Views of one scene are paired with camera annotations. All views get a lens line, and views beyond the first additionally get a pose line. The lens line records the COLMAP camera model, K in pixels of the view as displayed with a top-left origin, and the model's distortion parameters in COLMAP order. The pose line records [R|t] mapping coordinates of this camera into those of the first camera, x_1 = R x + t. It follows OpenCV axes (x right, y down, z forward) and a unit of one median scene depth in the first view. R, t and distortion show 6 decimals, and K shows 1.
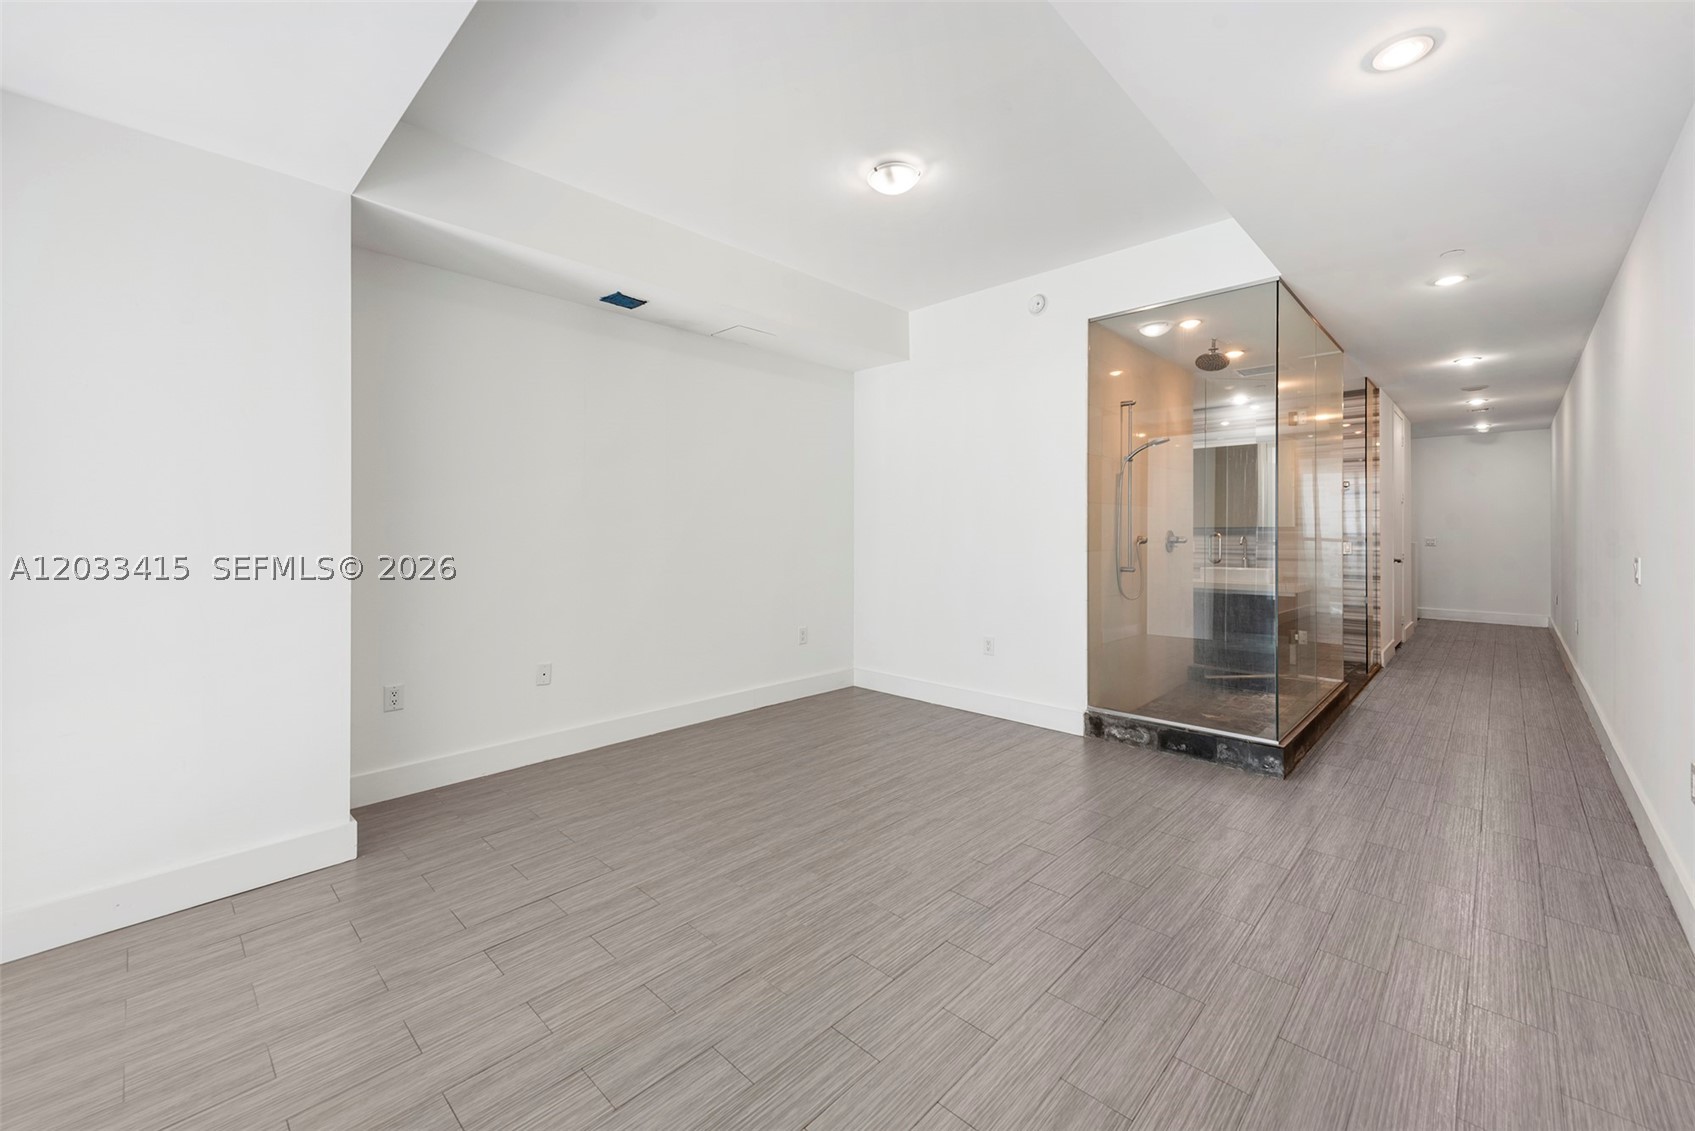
lens RADIAL K [[678.1, 0, 832.1], [0, 678.1, 527.8], [0, 0, 1]] dist [0.015526, -0.004227]
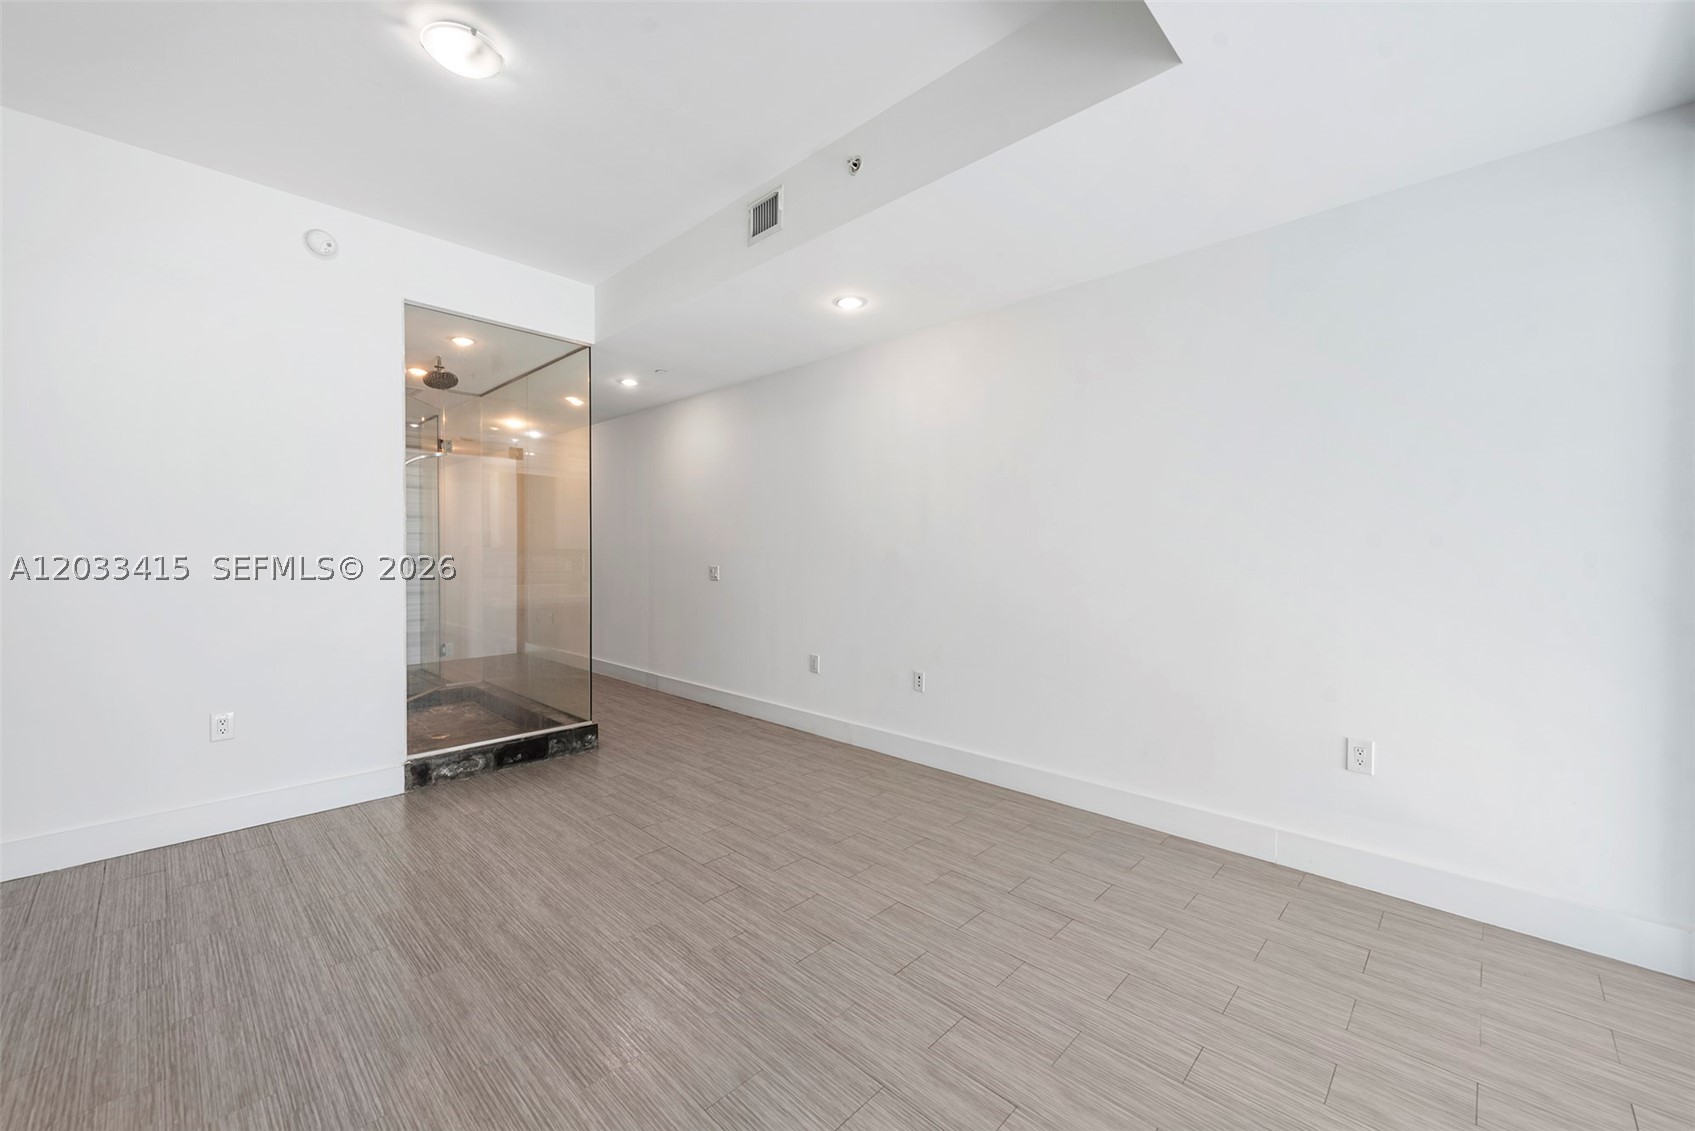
lens RADIAL K [[678.1, 0, 847.2], [0, 678.1, 561.2], [0, 0, 1]] dist [0.015526, -0.004227]
pose [[-0.015432, -0.012715, 0.999800, -0.673233], [-0.004447, 0.999910, 0.012648, 0.006697], [-0.999871, -0.004251, -0.015487, 0.643963]]
